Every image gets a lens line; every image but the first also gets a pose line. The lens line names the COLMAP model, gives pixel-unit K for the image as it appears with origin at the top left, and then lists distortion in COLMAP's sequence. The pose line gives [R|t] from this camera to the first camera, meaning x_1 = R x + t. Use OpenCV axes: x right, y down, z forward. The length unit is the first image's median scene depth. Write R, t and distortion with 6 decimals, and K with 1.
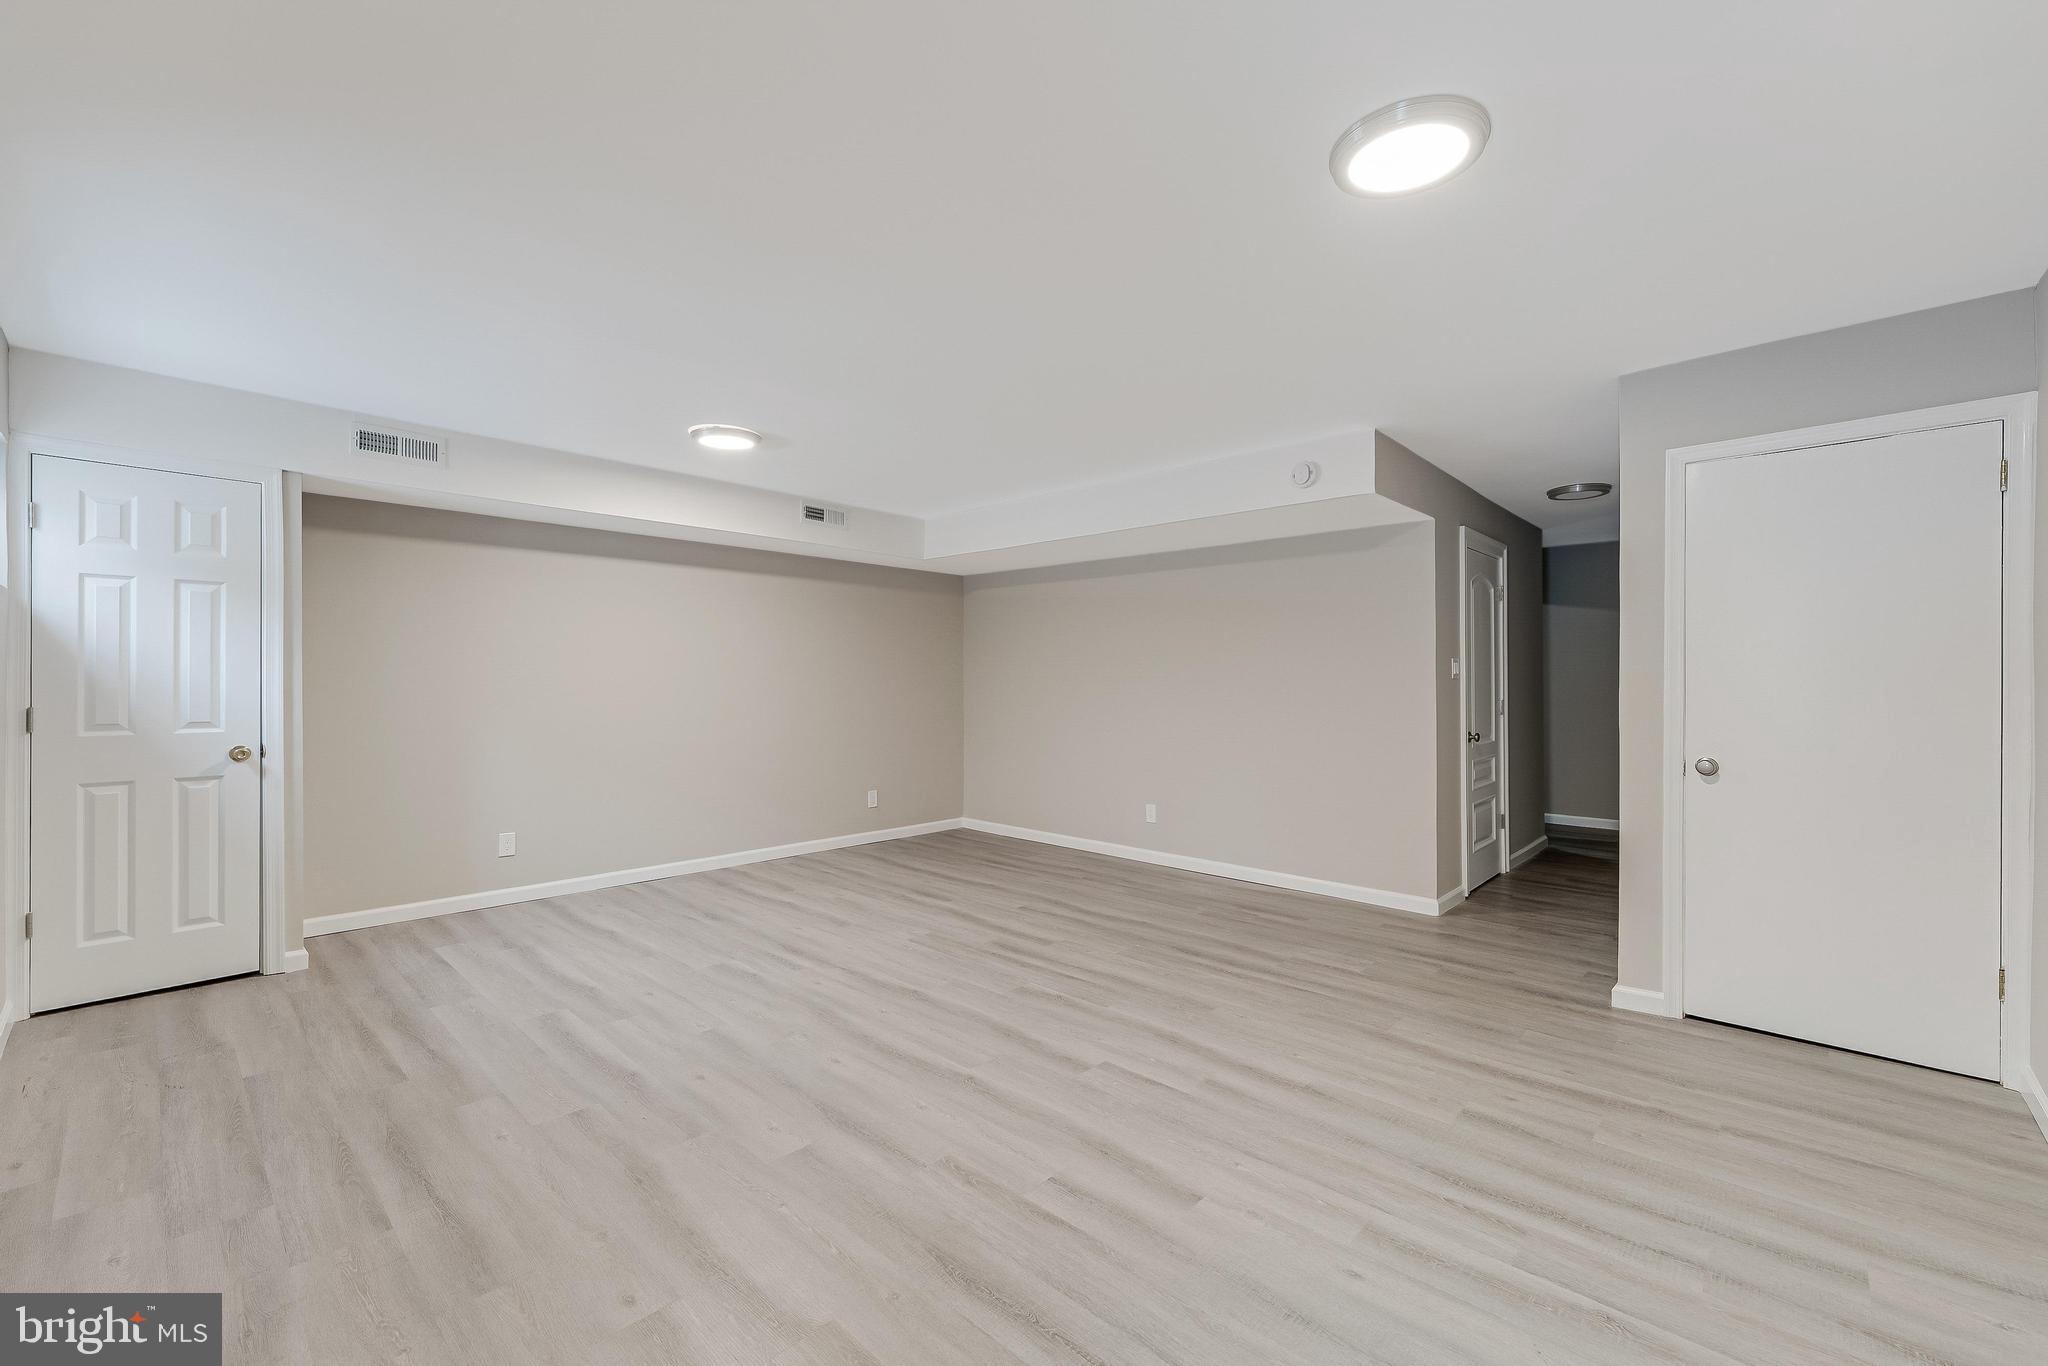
lens RADIAL K [[821.8, 0, 1030.9], [0, 821.8, 676.0], [0, 0, 1]] dist [0.000480, -0.000616]
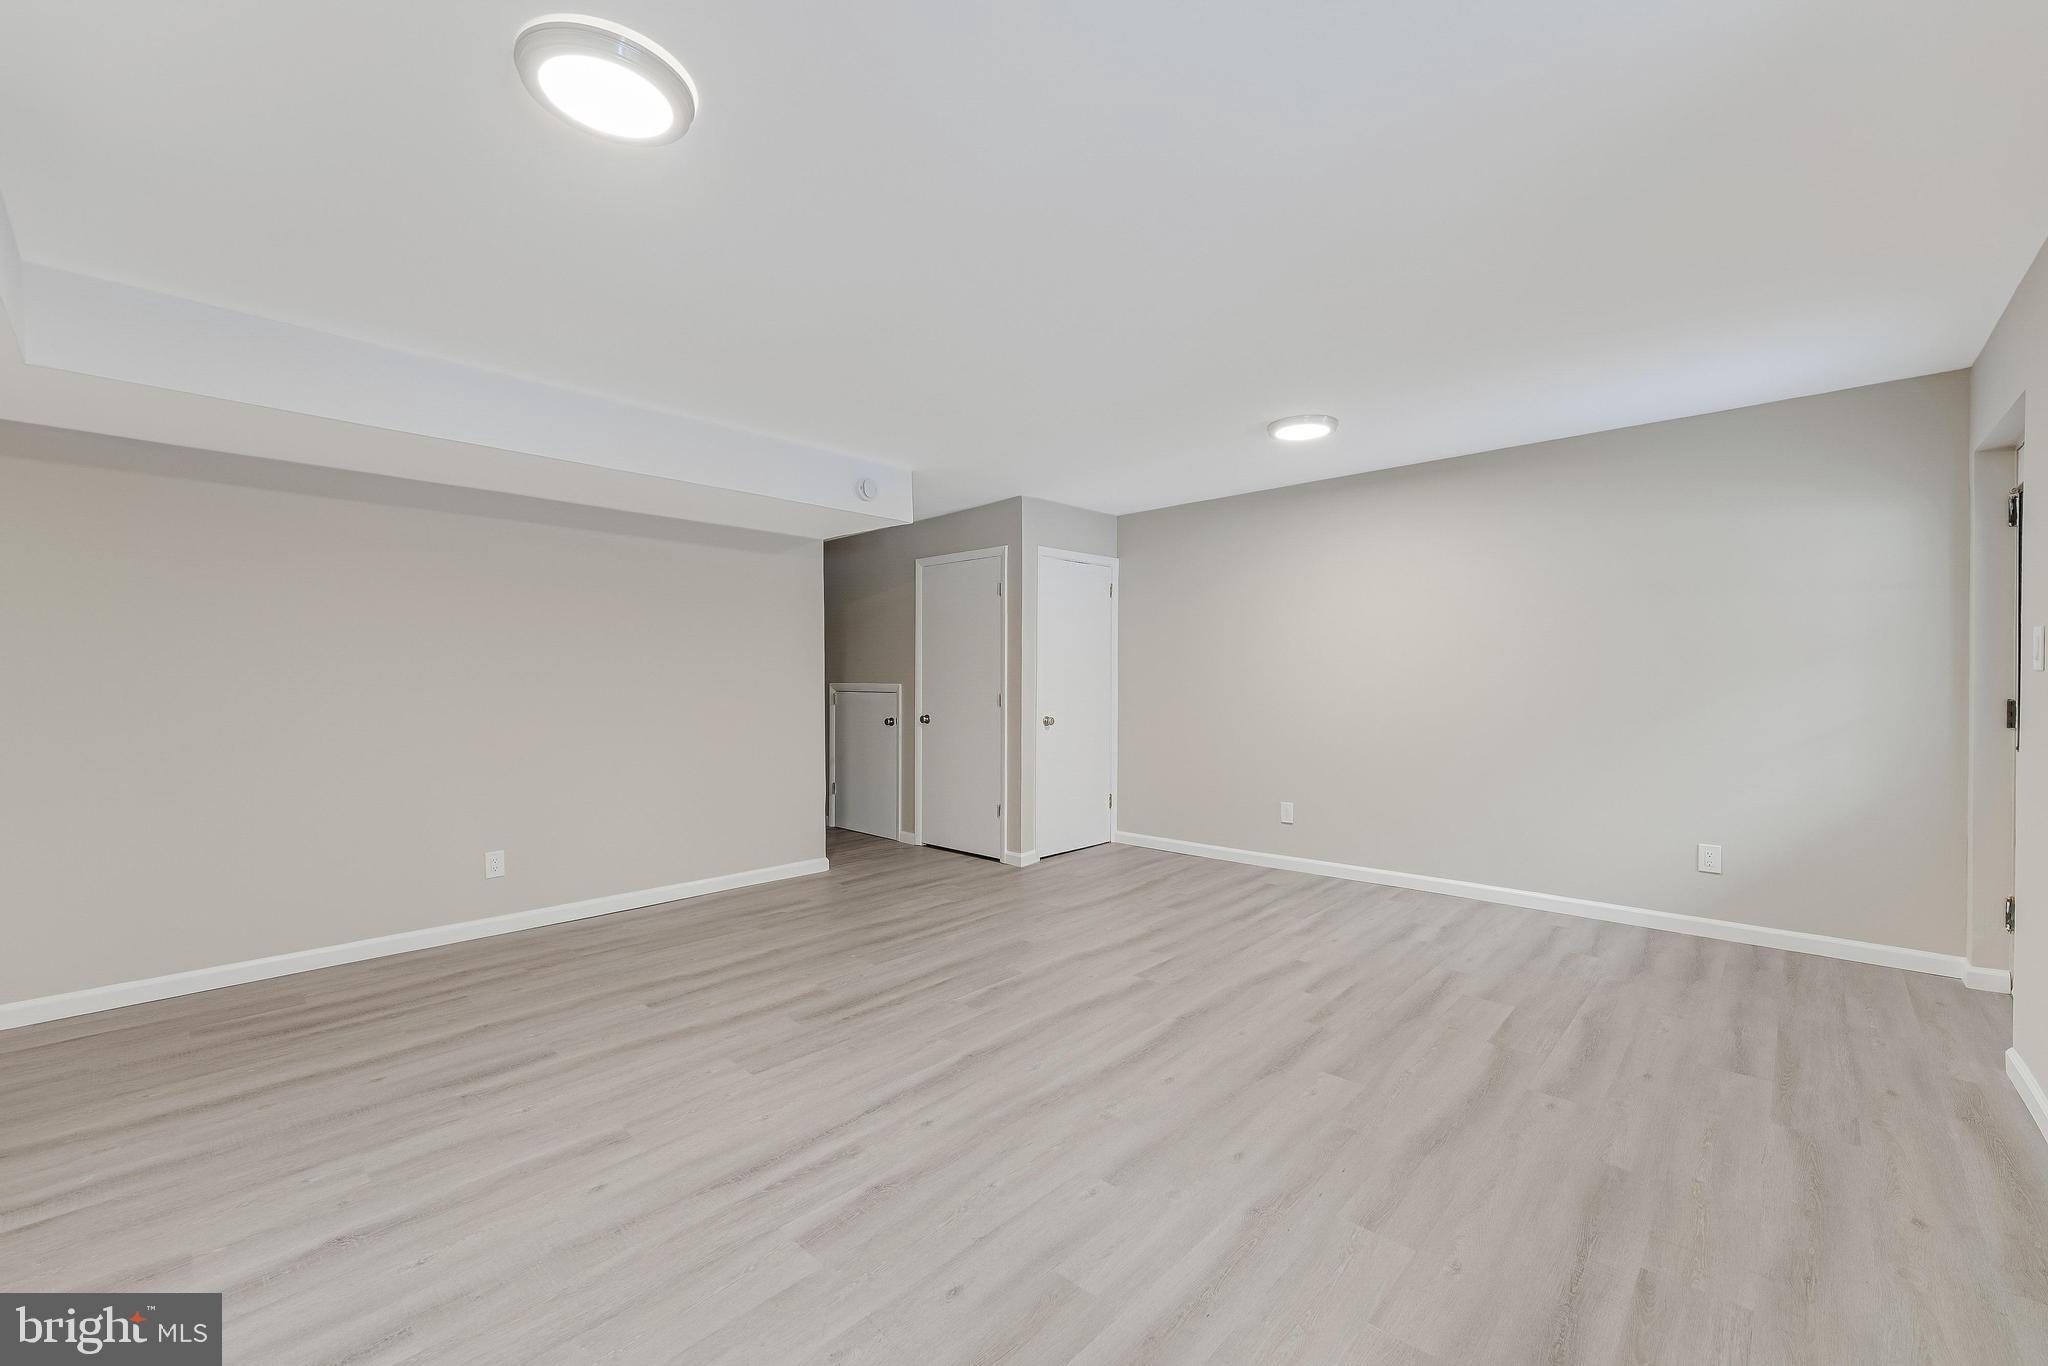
lens RADIAL K [[821.8, 0, 1030.9], [0, 821.8, 676.0], [0, 0, 1]] dist [0.000480, -0.000616]
pose [[0.007858, 0.002552, 0.999966, -1.016748], [-0.004061, 0.999989, -0.002520, 0.014491], [-0.999961, -0.004041, 0.007868, 1.003646]]
